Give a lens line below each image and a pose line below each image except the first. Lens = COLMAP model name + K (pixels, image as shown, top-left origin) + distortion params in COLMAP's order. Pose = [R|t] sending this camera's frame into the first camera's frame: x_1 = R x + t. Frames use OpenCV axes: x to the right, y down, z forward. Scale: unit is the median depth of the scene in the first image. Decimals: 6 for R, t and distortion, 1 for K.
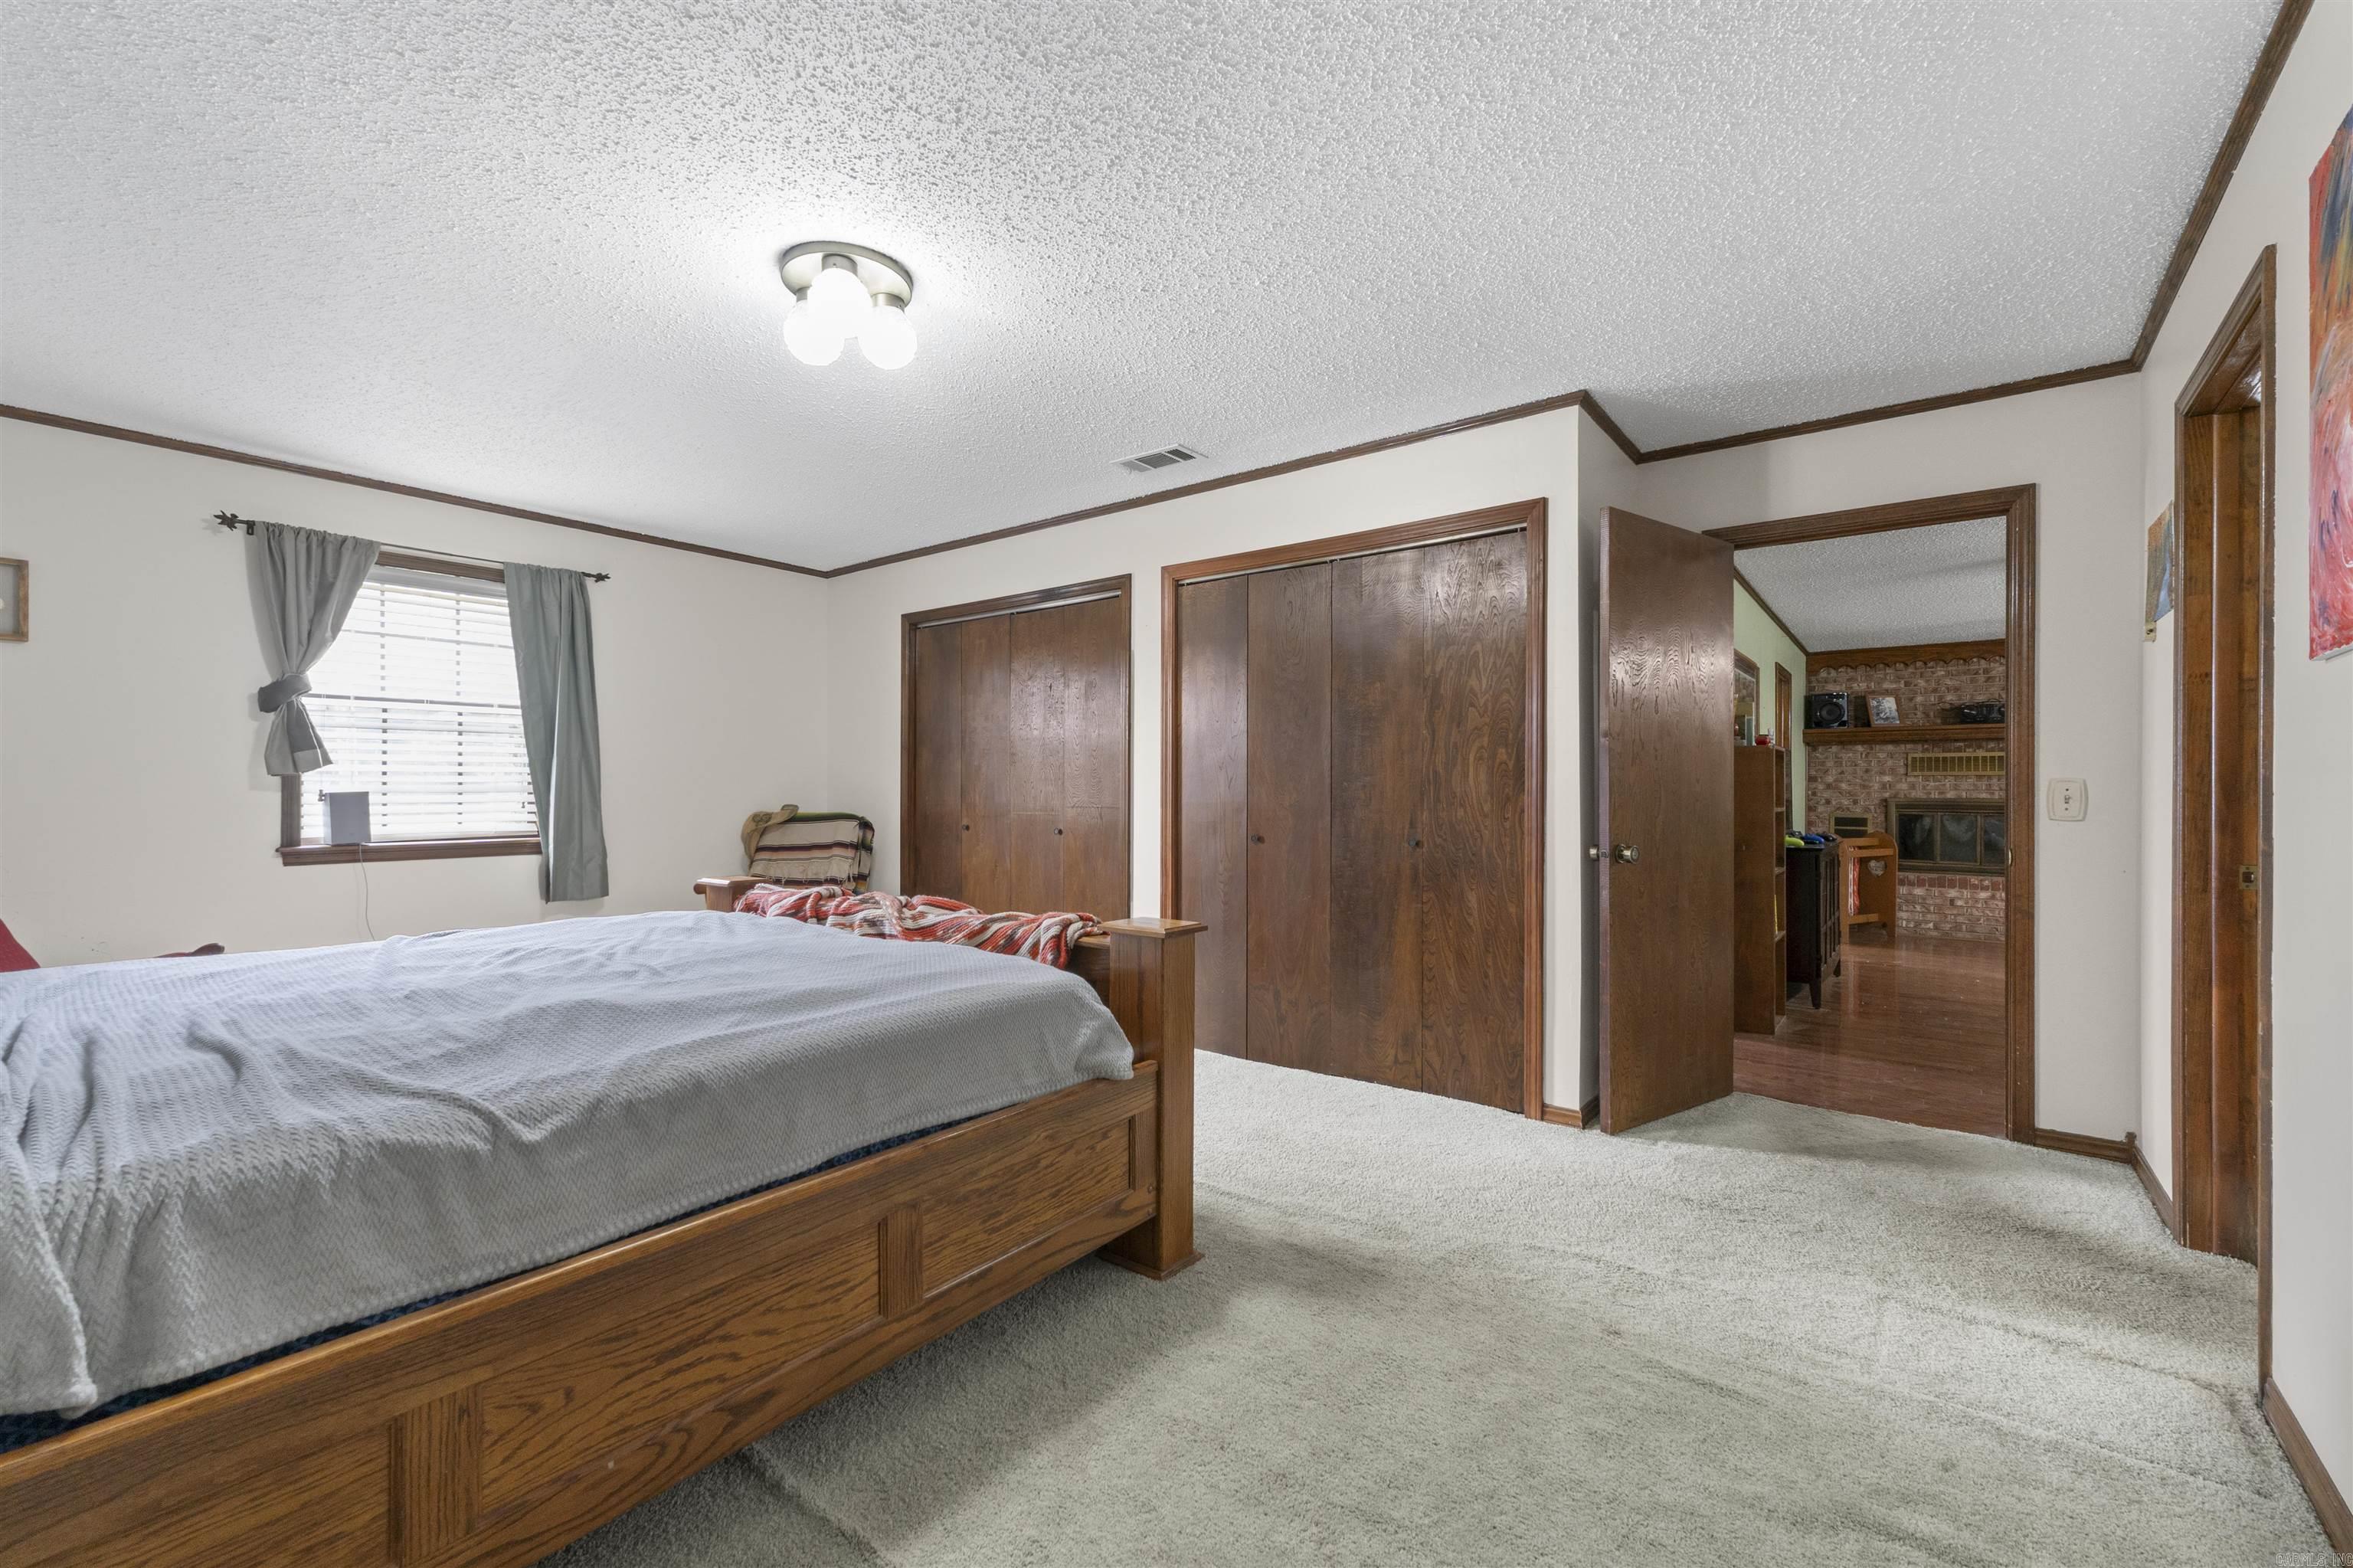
lens RADIAL K [[992.9, 0, 1168.4], [0, 992.9, 781.2], [0, 0, 1]] dist [0.005332, 0.001472]
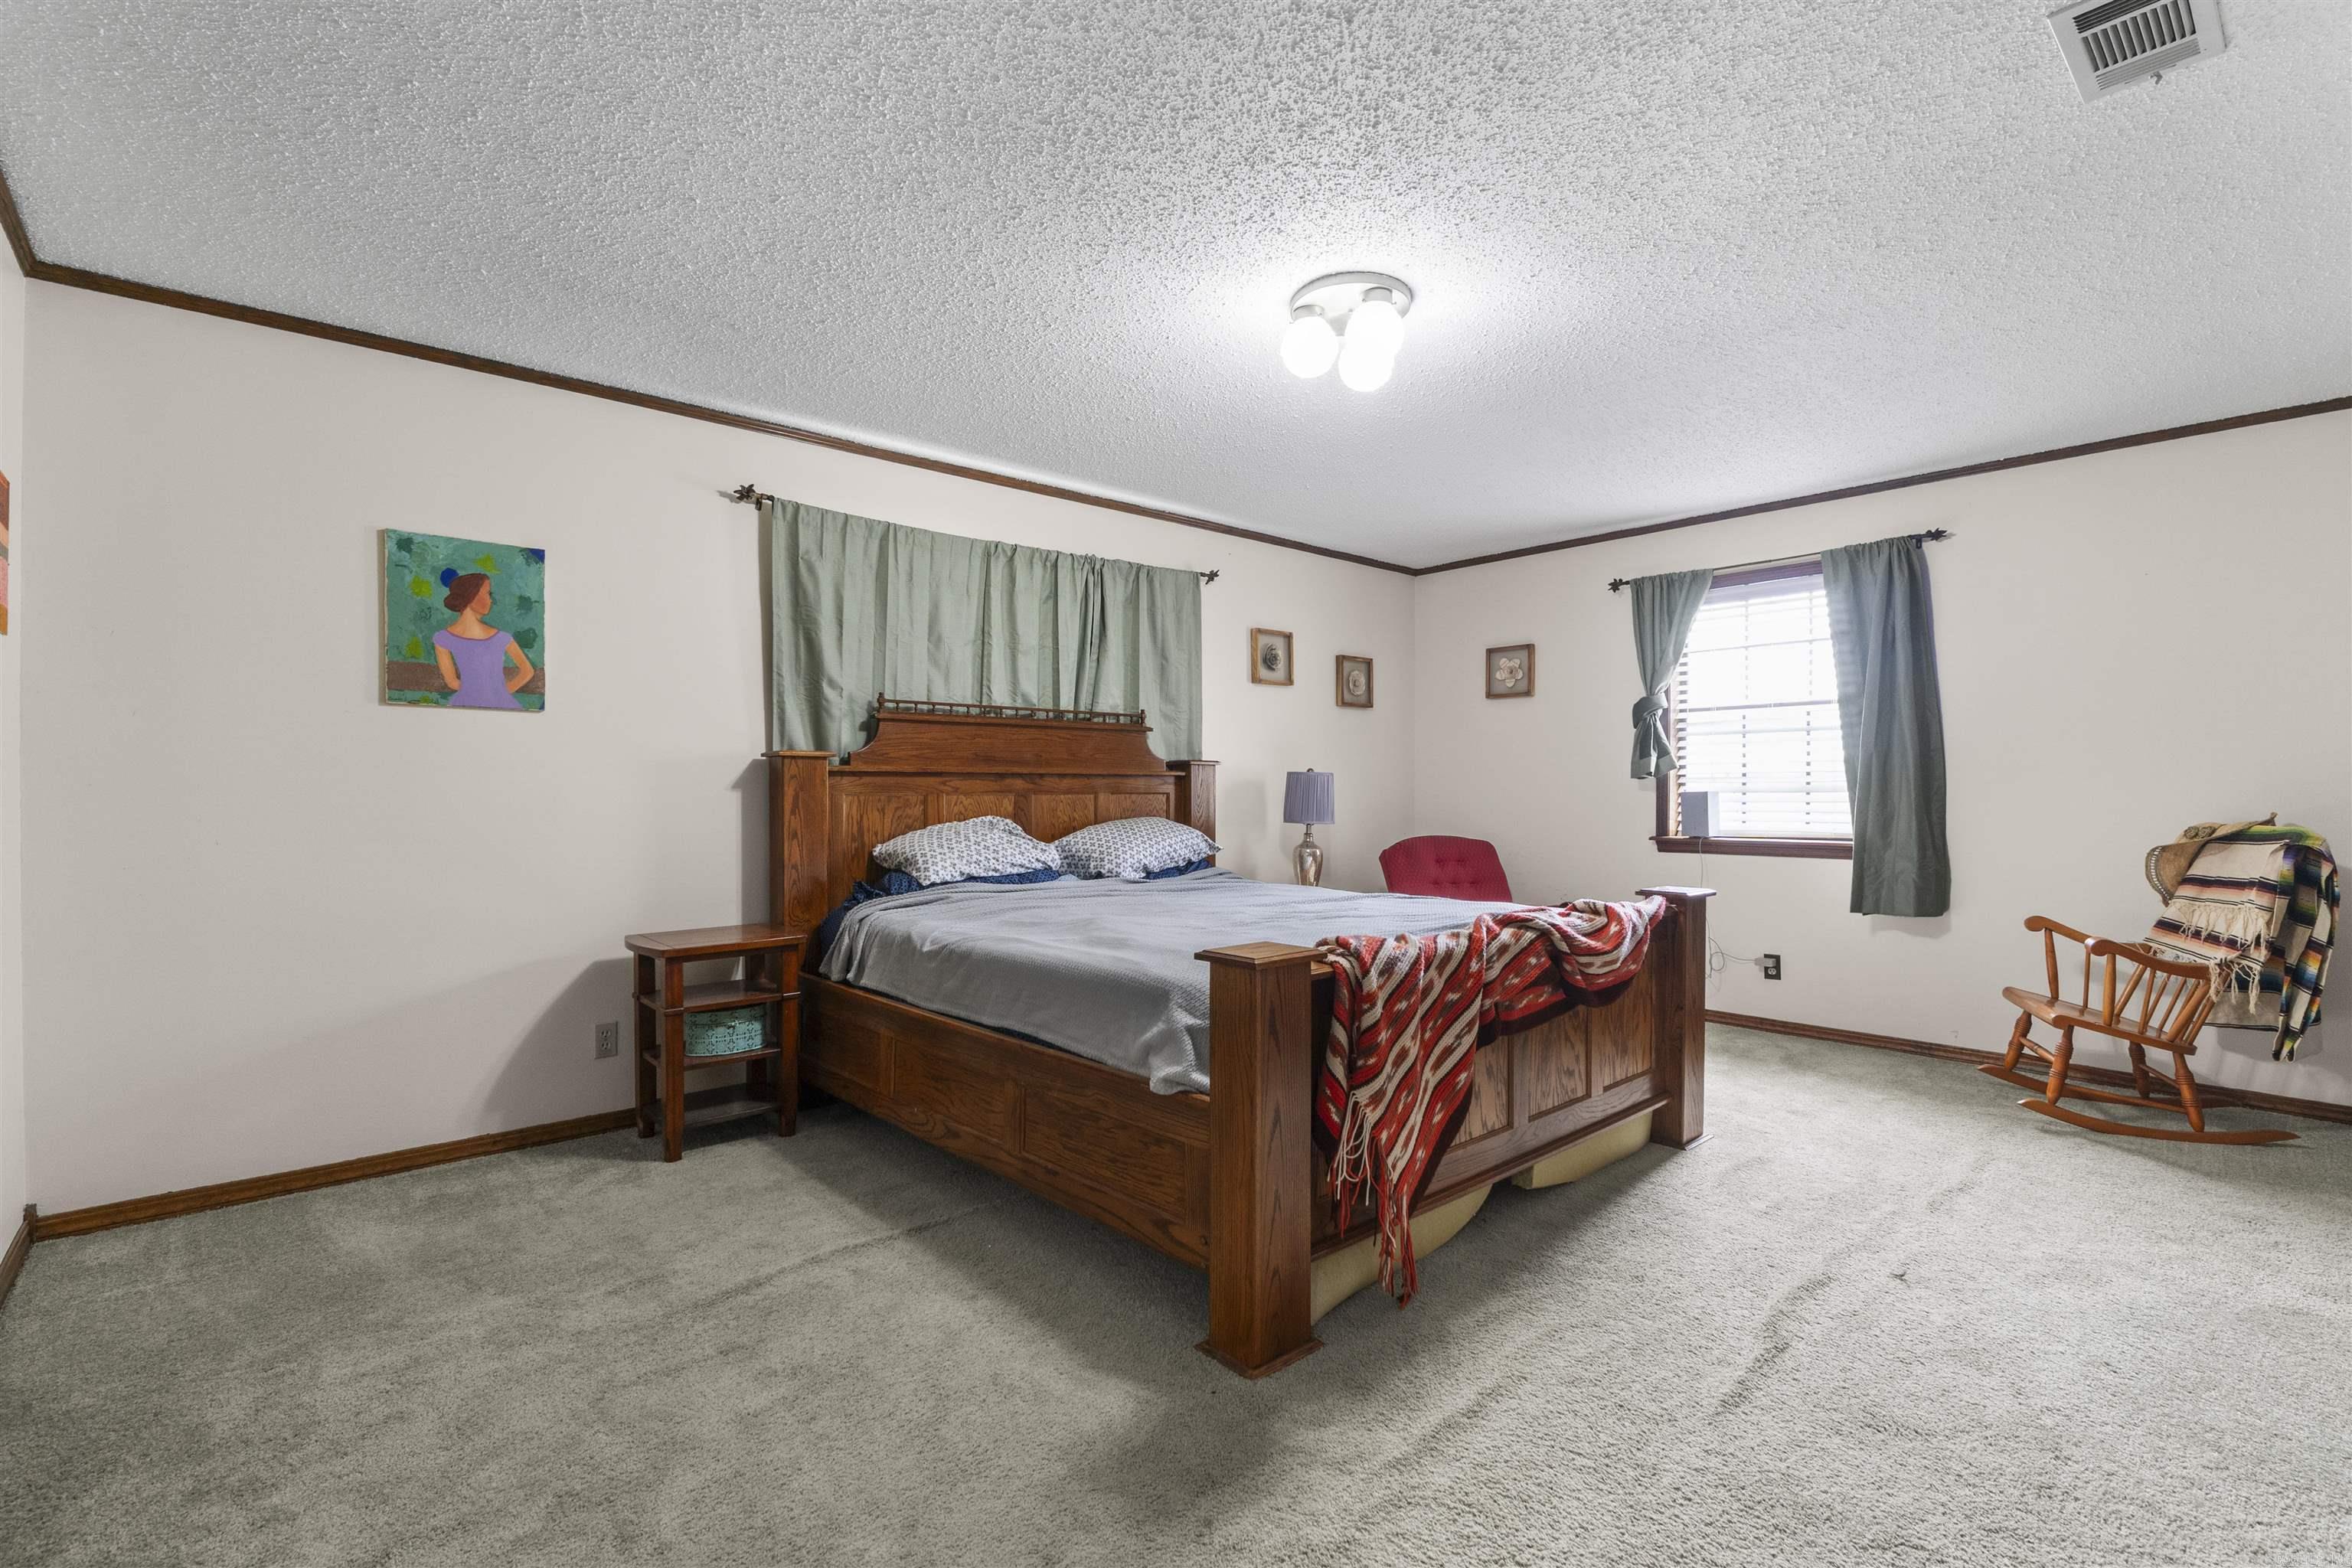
lens RADIAL K [[1064.0, 0, 1166.9], [0, 1064.0, 795.8], [0, 0, 1]] dist [-0.000089, 0.000050]
pose [[-0.181721, 0.004129, -0.983342, 0.512195], [0.011207, 0.999935, 0.002128, 0.006407], [0.983286, -0.010634, -0.181755, 0.637922]]
